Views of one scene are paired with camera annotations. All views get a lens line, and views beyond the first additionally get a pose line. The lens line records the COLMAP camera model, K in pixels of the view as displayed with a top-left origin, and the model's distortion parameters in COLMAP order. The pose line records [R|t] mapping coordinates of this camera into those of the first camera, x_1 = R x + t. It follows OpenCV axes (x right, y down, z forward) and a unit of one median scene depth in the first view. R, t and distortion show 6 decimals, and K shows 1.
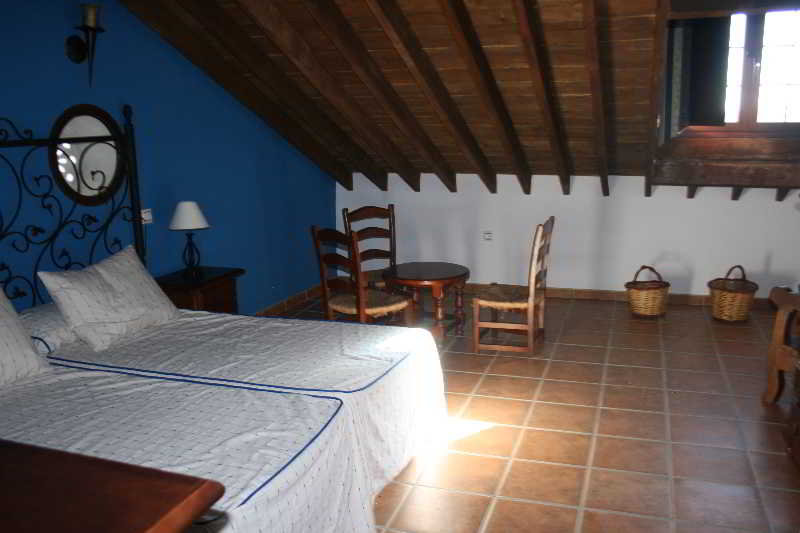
lens RADIAL K [[700.2, 0, 379.5], [0, 700.2, 273.9], [0, 0, 1]] dist [-0.072926, 0.077393]
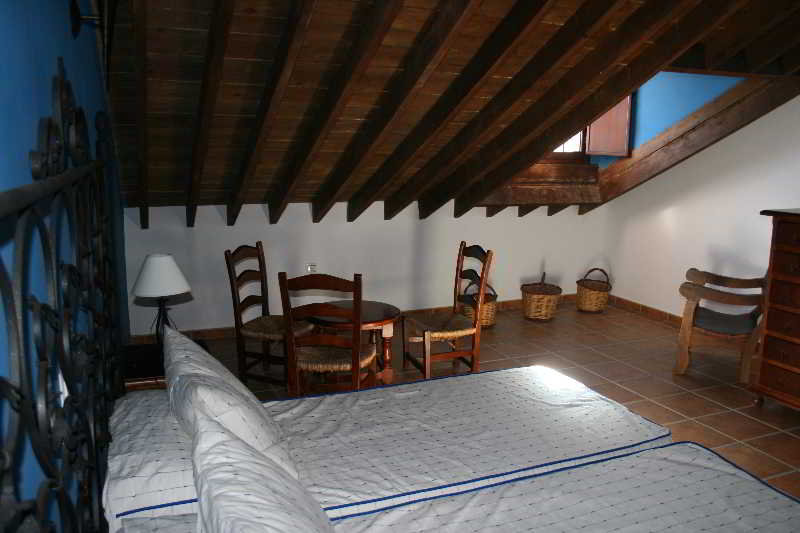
lens RADIAL K [[700.2, 0, 396.9], [0, 700.2, 264.0], [0, 0, 1]] dist [-0.072926, 0.077393]
pose [[0.721174, -0.088005, 0.687141, -0.586185], [0.127735, 0.991783, -0.007041, -0.058853], [-0.680875, 0.092849, 0.726490, 0.367398]]
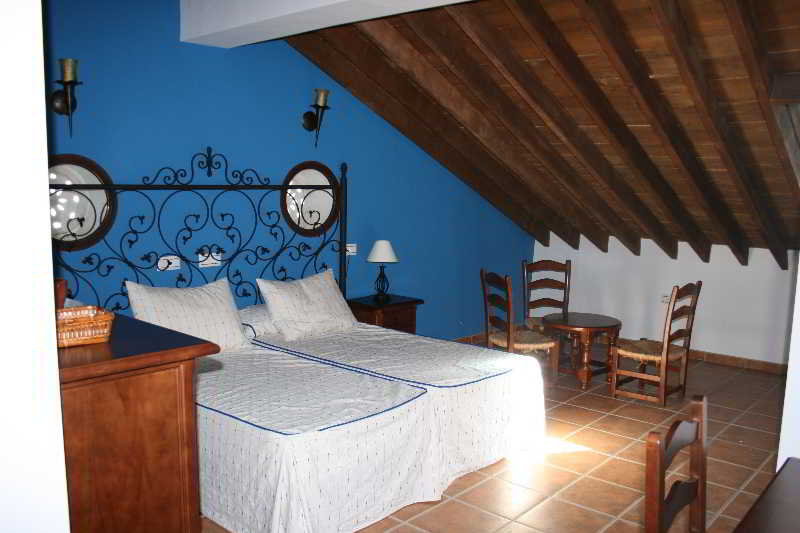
lens RADIAL K [[700.2, 0, 400.4], [0, 700.2, 274.0], [0, 0, 1]] dist [-0.072926, 0.077393]
pose [[0.932065, 0.092268, -0.350345, 0.214148], [-0.120715, 0.990860, -0.060197, 0.030096], [0.341589, 0.098399, 0.934684, -0.174116]]
